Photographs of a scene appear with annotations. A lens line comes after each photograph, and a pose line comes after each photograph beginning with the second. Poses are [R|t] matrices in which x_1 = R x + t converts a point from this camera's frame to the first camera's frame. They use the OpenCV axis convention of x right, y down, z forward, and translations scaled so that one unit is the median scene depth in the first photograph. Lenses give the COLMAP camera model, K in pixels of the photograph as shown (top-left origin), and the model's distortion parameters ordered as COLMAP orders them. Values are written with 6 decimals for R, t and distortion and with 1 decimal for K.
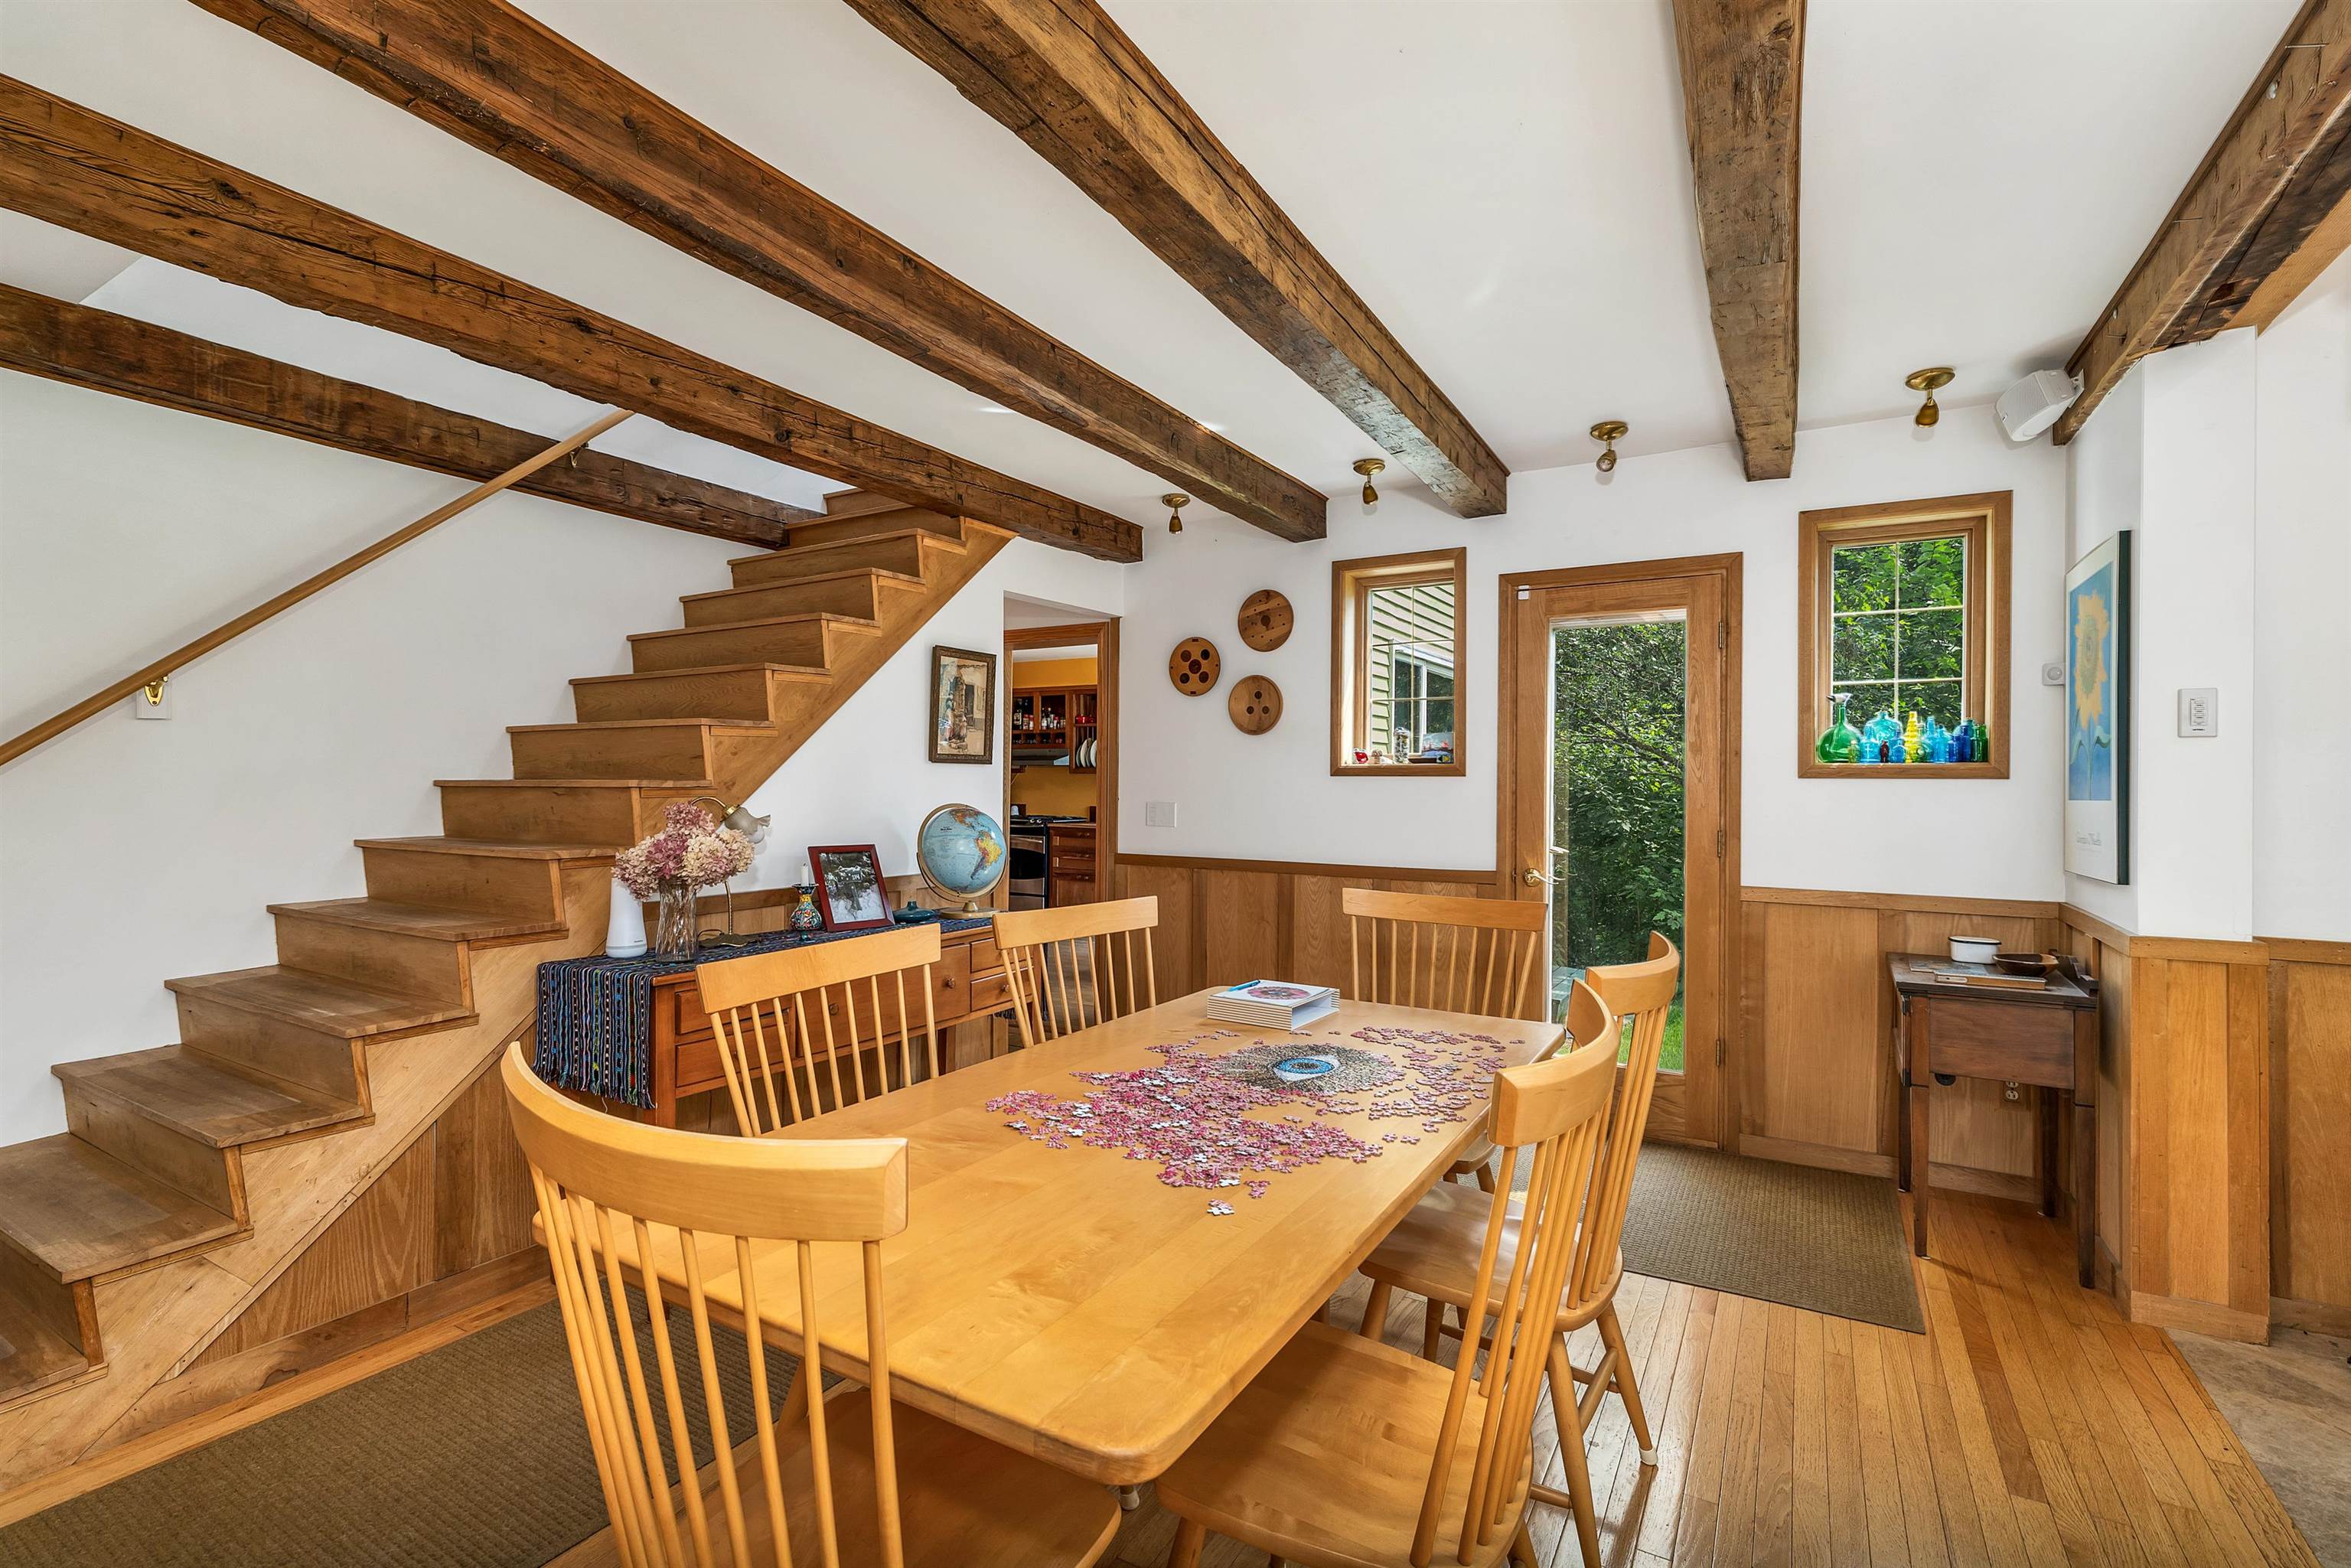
lens RADIAL K [[1045.4, 0, 1182.3], [0, 1045.4, 783.9], [0, 0, 1]] dist [0.002130, 0.000313]
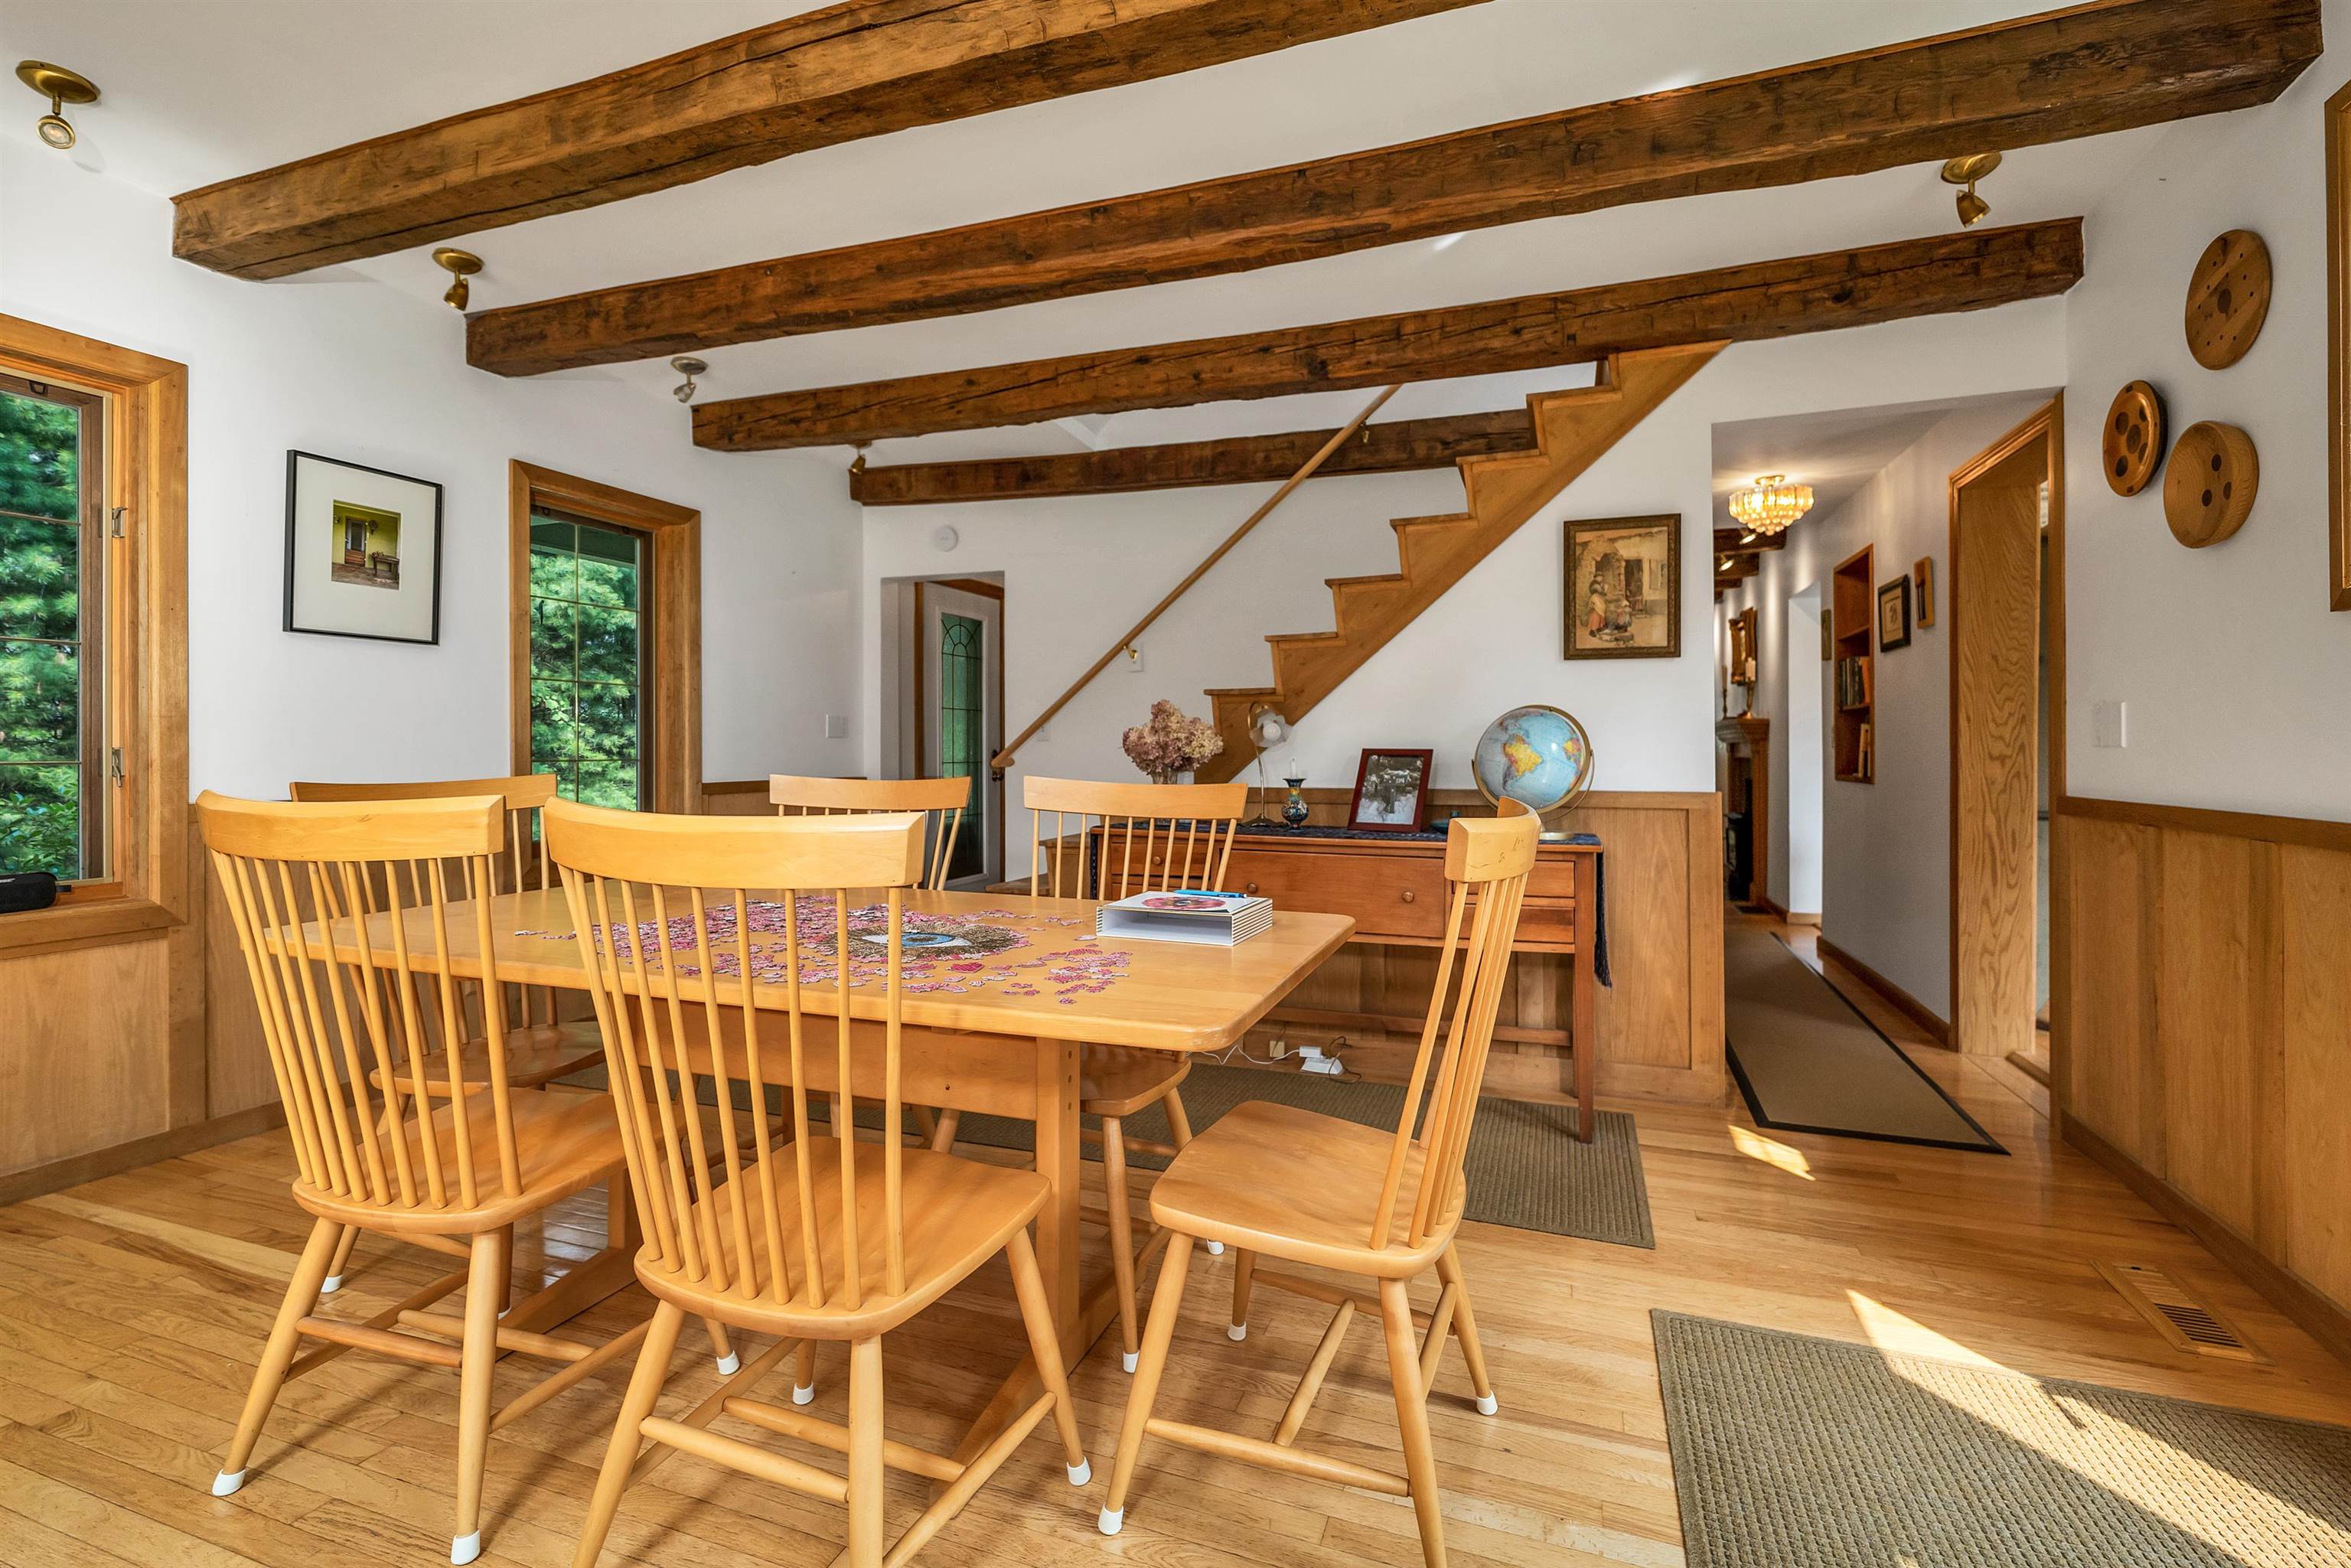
lens RADIAL K [[1045.4, 0, 1206.2], [0, 1045.4, 746.4], [0, 0, 1]] dist [0.002130, 0.000313]
pose [[0.199107, -0.011383, -0.979912, 0.601276], [-0.001726, 0.999927, -0.011966, 0.067693], [0.979976, 0.004074, 0.199073, 0.614397]]
